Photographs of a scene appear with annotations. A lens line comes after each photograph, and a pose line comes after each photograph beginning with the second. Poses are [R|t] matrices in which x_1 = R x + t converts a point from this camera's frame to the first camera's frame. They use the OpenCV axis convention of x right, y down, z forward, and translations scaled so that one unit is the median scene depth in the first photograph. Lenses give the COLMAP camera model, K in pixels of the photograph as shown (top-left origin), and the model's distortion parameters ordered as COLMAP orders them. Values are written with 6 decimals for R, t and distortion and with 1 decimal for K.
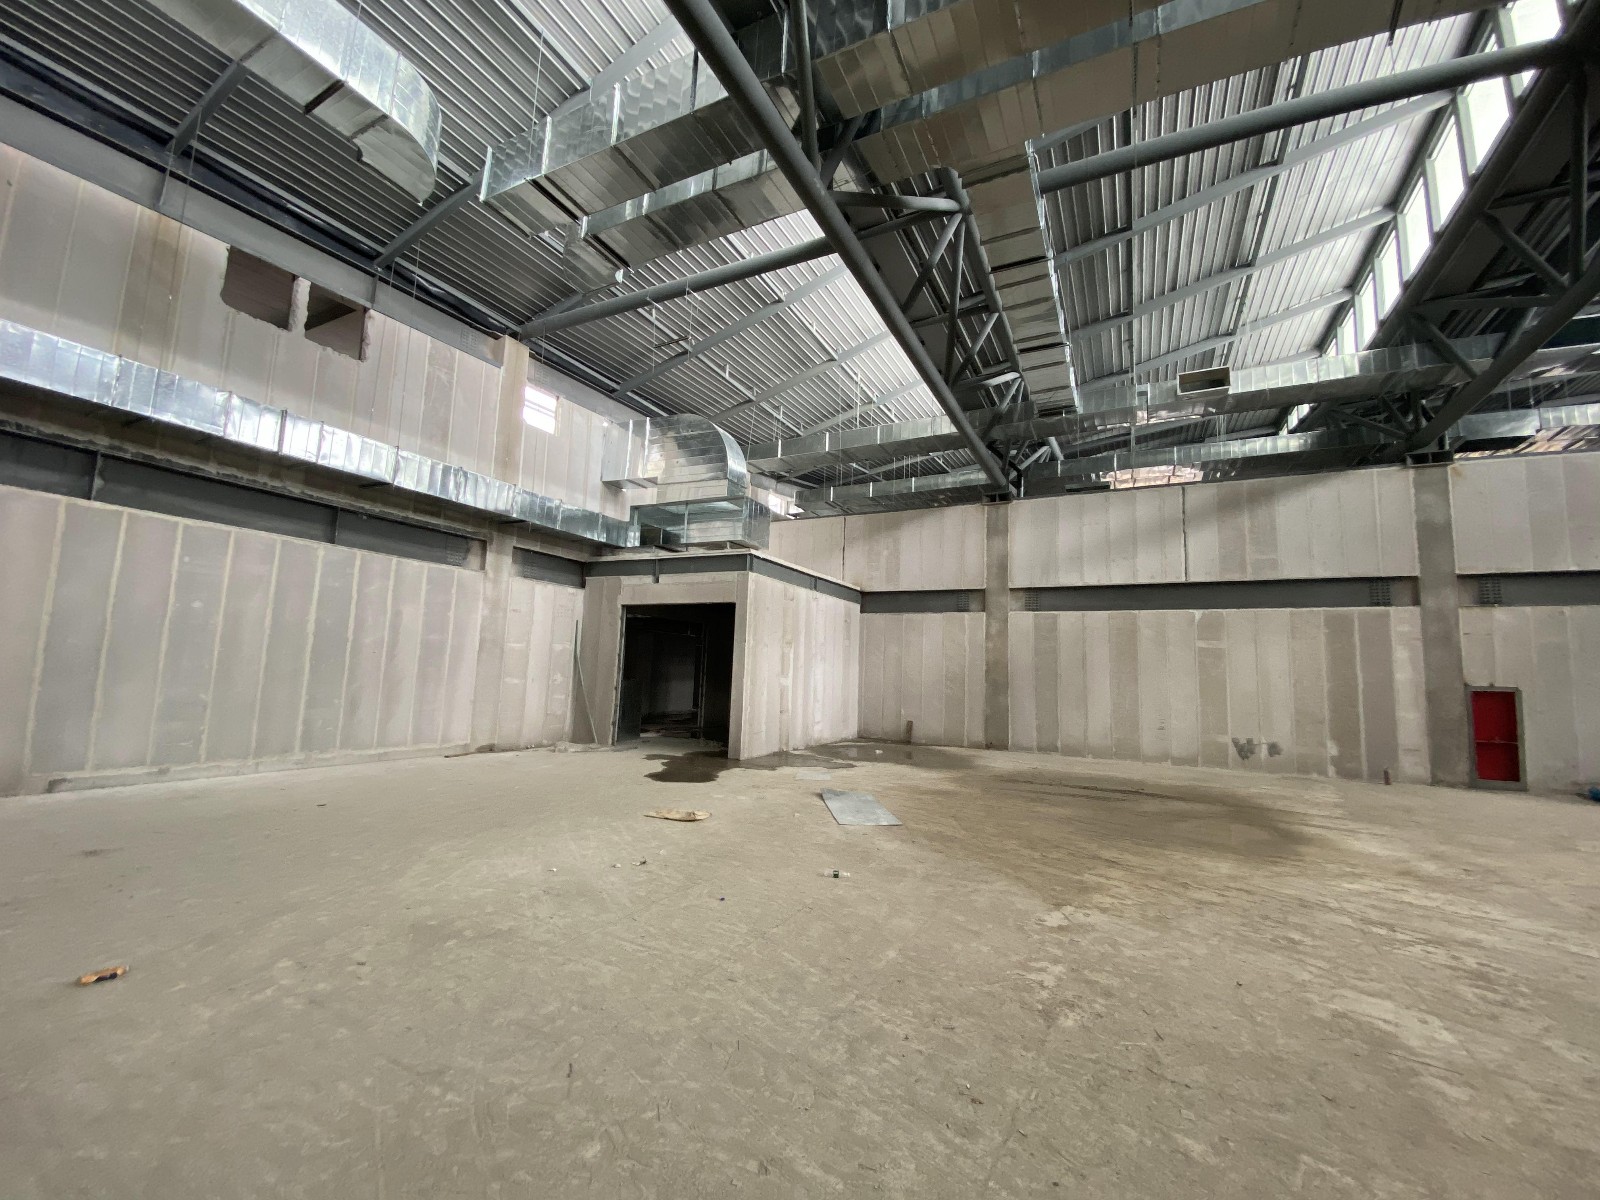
lens RADIAL K [[642.4, 0, 802.5], [0, 642.4, 606.7], [0, 0, 1]] dist [0.007893, -0.012210]
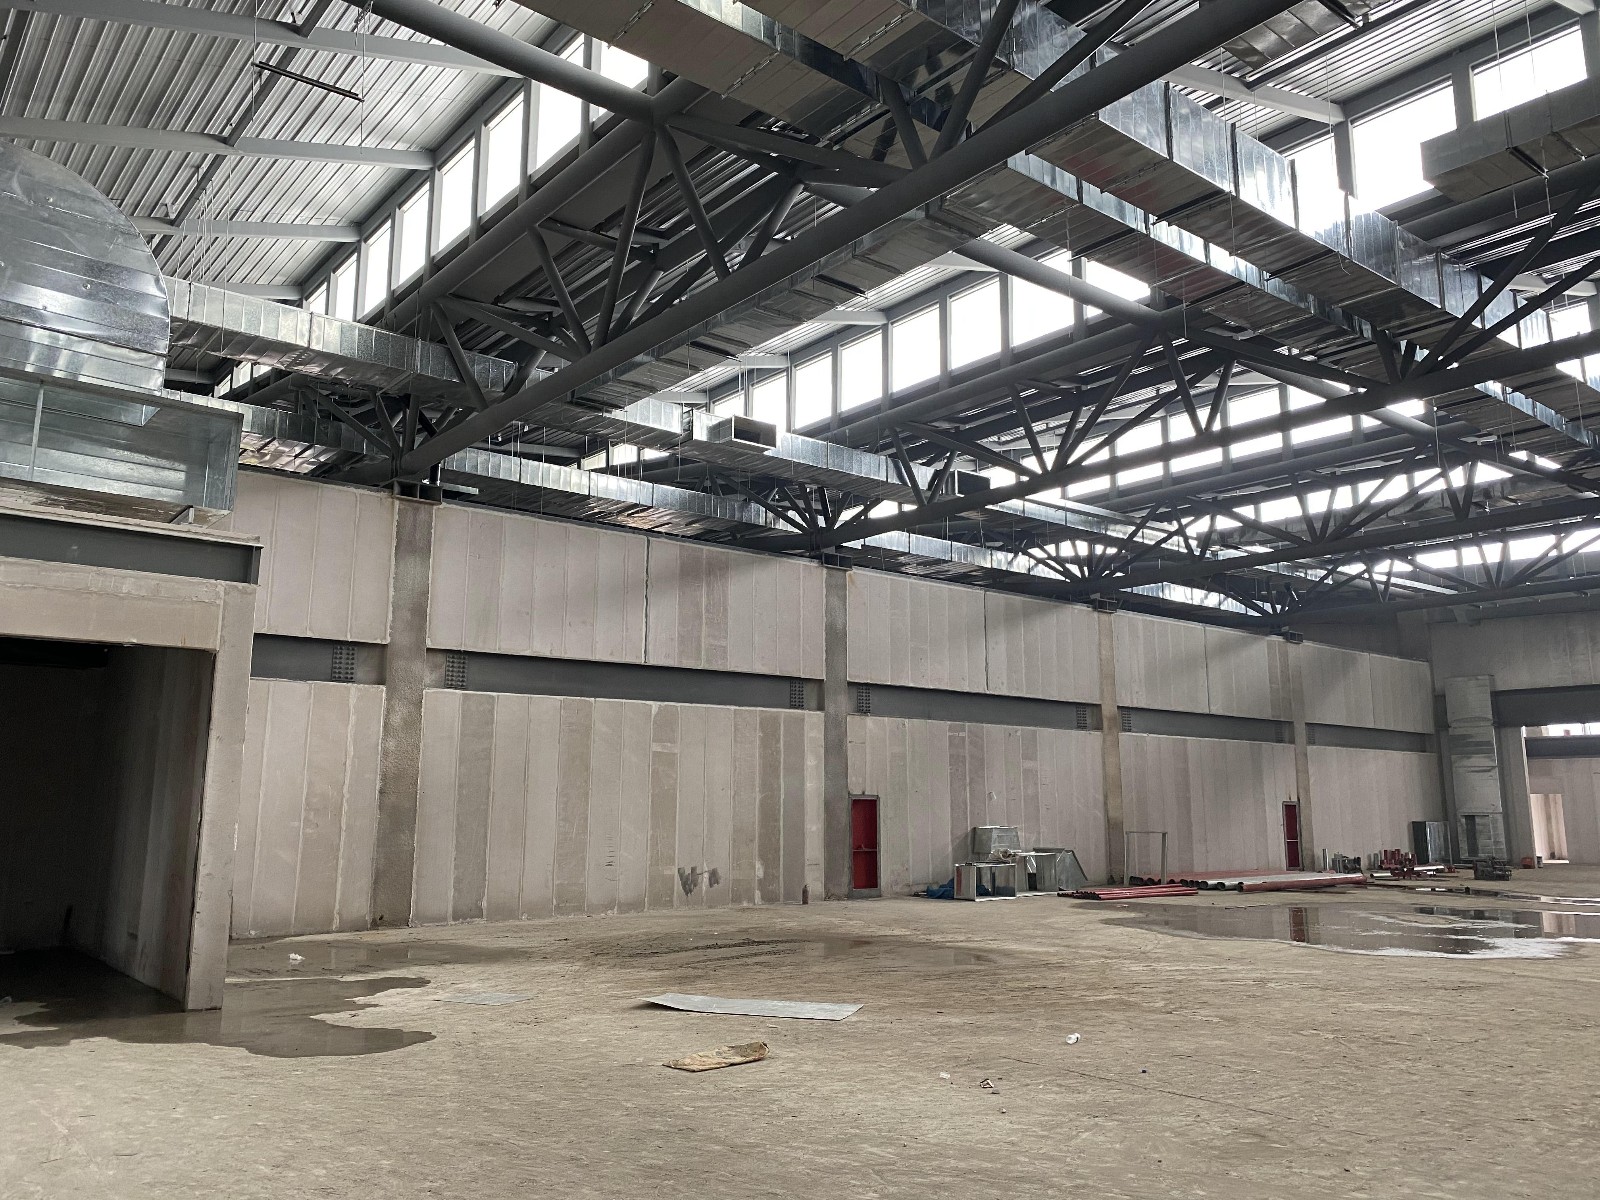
lens RADIAL K [[1210.3, 0, 722.1], [0, 1210.3, 589.1], [0, 0, 1]] dist [-0.010064, 0.003584]
pose [[0.420234, 0.125126, 0.898747, -0.107251], [-0.073984, 0.991874, -0.103498, 0.002313], [-0.904395, -0.022999, 0.426076, 0.052044]]
